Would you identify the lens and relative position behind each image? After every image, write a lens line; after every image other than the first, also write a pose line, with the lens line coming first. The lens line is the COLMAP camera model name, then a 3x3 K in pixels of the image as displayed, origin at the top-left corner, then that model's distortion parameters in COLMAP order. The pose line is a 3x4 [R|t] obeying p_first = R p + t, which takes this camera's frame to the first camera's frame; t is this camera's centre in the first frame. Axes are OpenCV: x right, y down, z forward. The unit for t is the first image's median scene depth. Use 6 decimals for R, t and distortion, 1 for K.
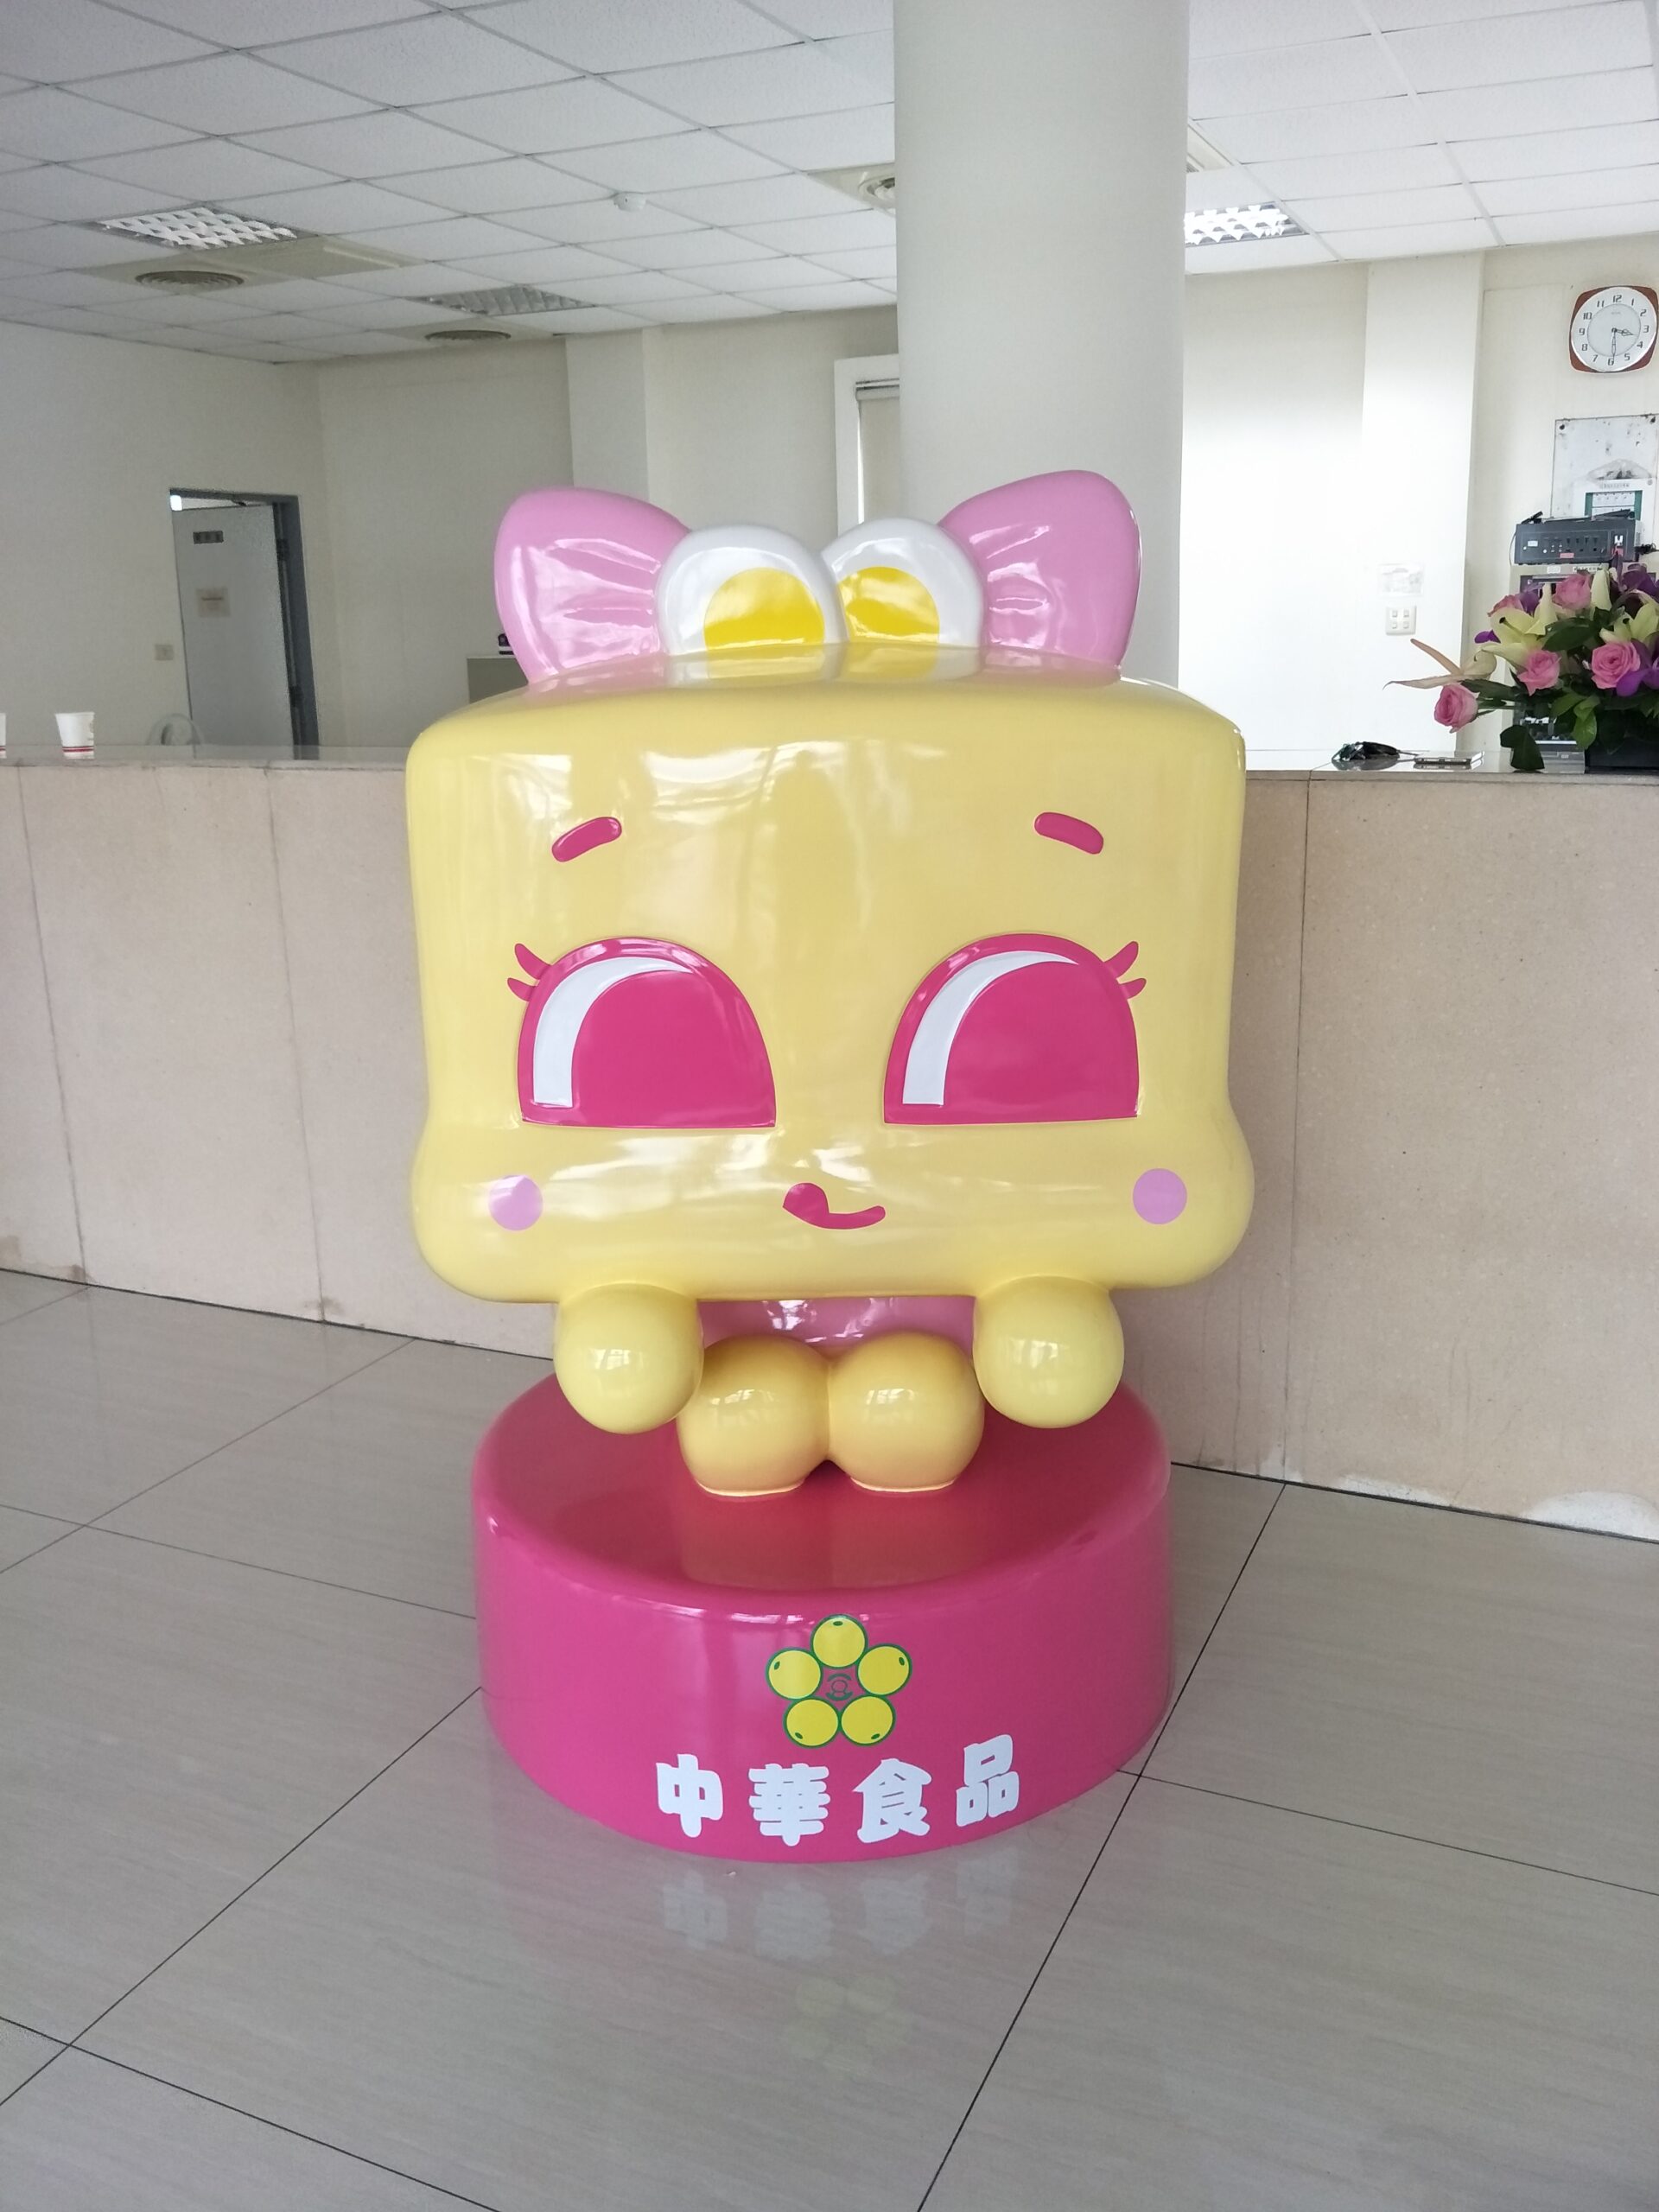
lens RADIAL K [[1872.7, 0, 797.6], [0, 1872.7, 1104.6], [0, 0, 1]] dist [0.040137, -0.099543]
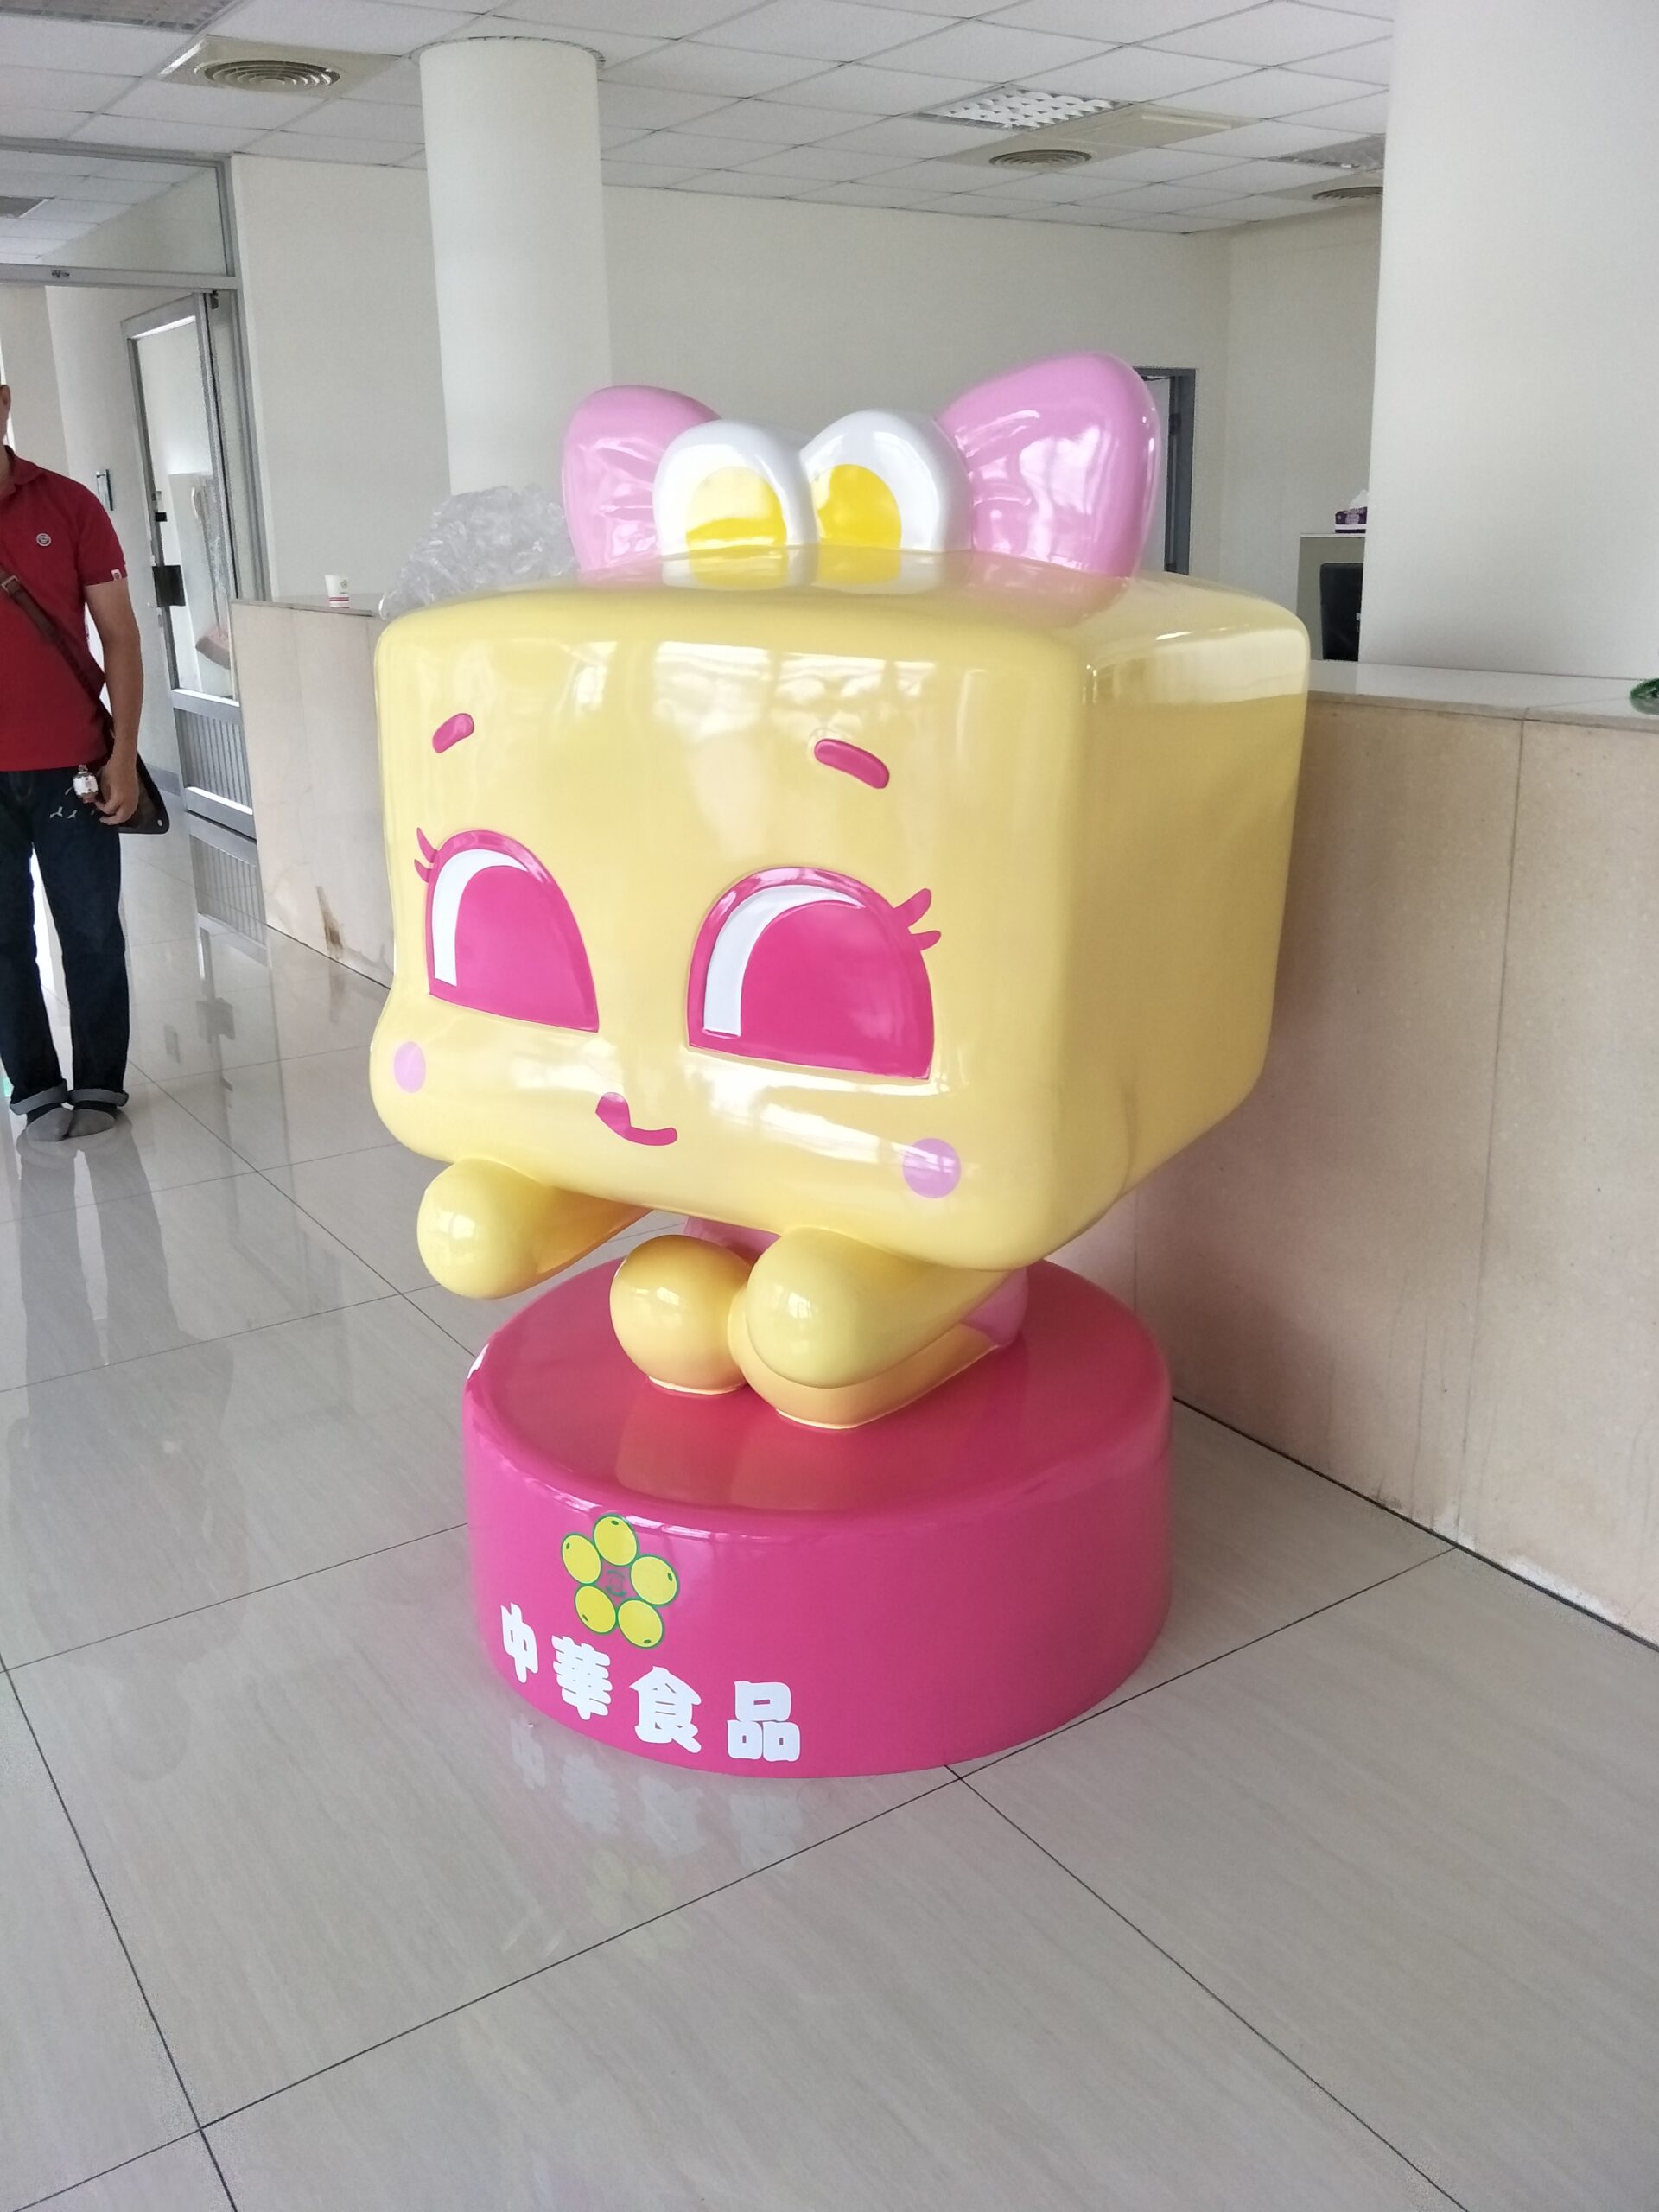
lens RADIAL K [[1848.7, 0, 829.5], [0, 1848.7, 1106.0], [0, 0, 1]] dist [0.100811, -0.241867]
pose [[0.853449, 0.162965, -0.495042, 0.566741], [-0.129418, 0.986372, 0.101592, -0.063958], [0.504852, -0.022637, 0.862909, 0.182025]]
